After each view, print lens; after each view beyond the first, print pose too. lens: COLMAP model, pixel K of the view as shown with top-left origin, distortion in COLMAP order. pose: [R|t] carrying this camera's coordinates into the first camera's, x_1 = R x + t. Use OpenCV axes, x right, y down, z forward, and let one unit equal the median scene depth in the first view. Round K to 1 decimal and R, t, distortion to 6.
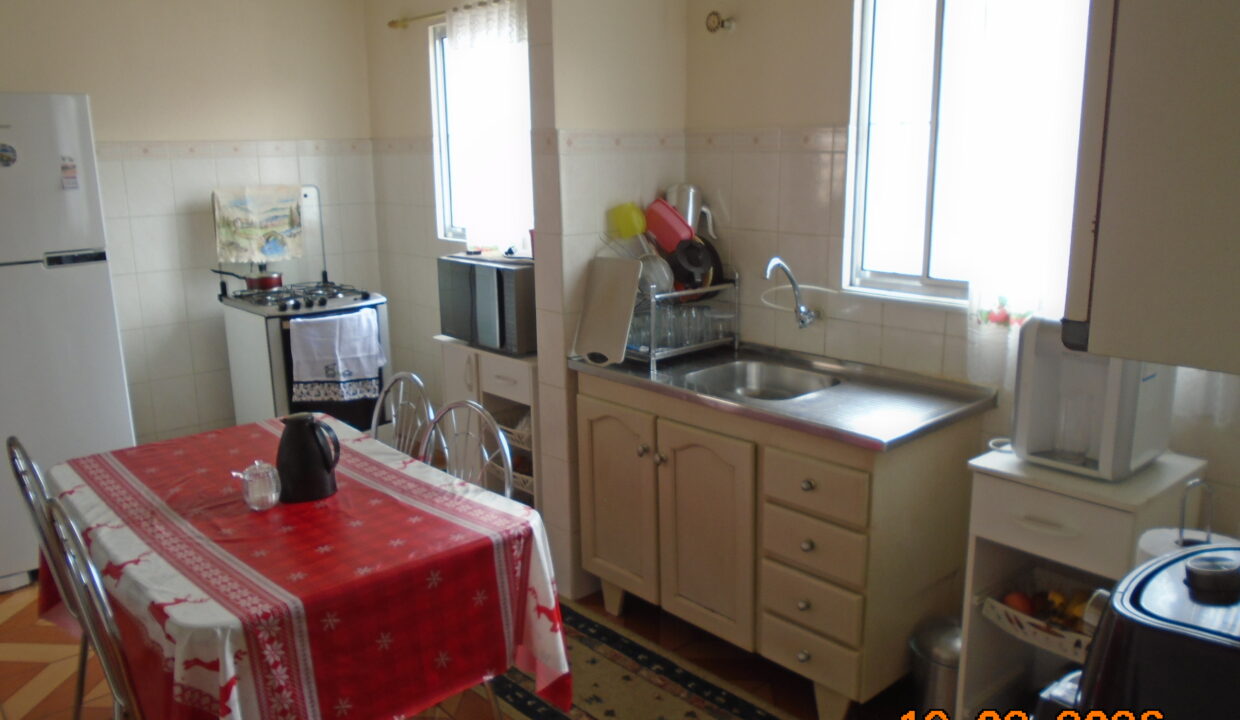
lens RADIAL K [[947.9, 0, 618.8], [0, 947.9, 360.4], [0, 0, 1]] dist [-0.015407, 0.011666]
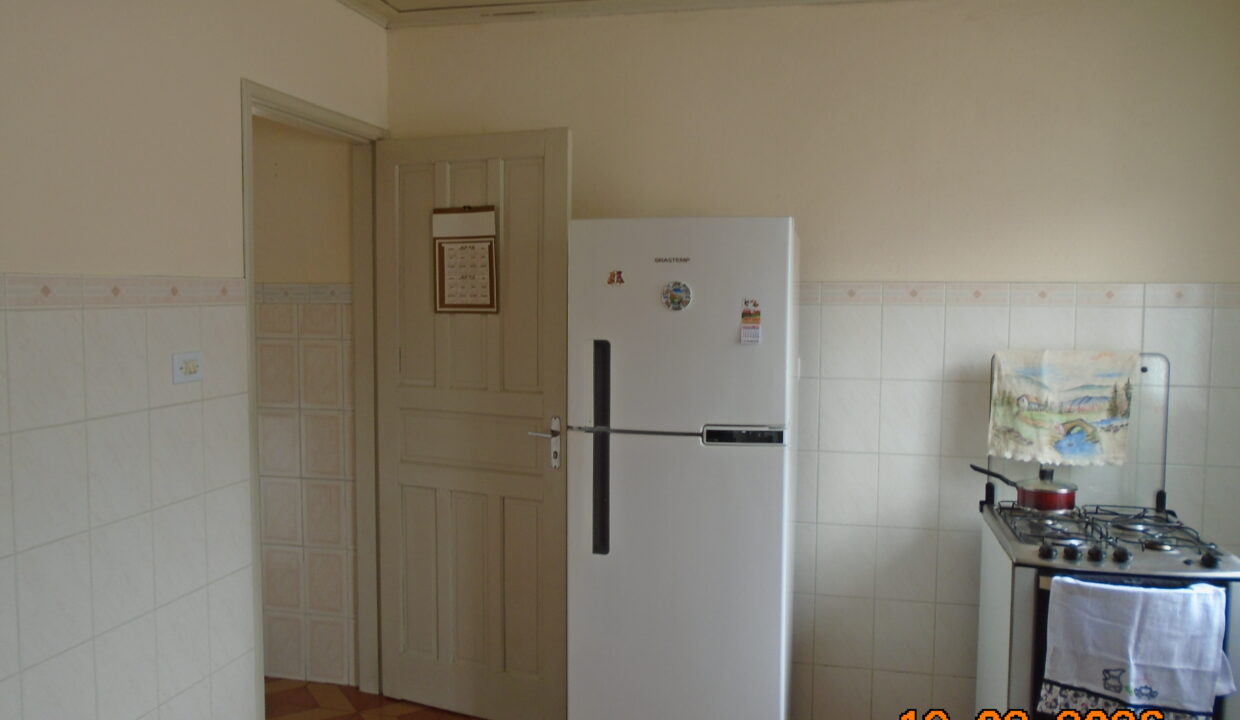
lens RADIAL K [[947.9, 0, 616.8], [0, 947.9, 356.4], [0, 0, 1]] dist [-0.015407, 0.011666]
pose [[0.597463, 0.078784, -0.798017, -0.042553], [-0.194879, 0.979593, -0.049193, -0.088654], [0.777856, 0.184908, 0.600624, 0.369652]]
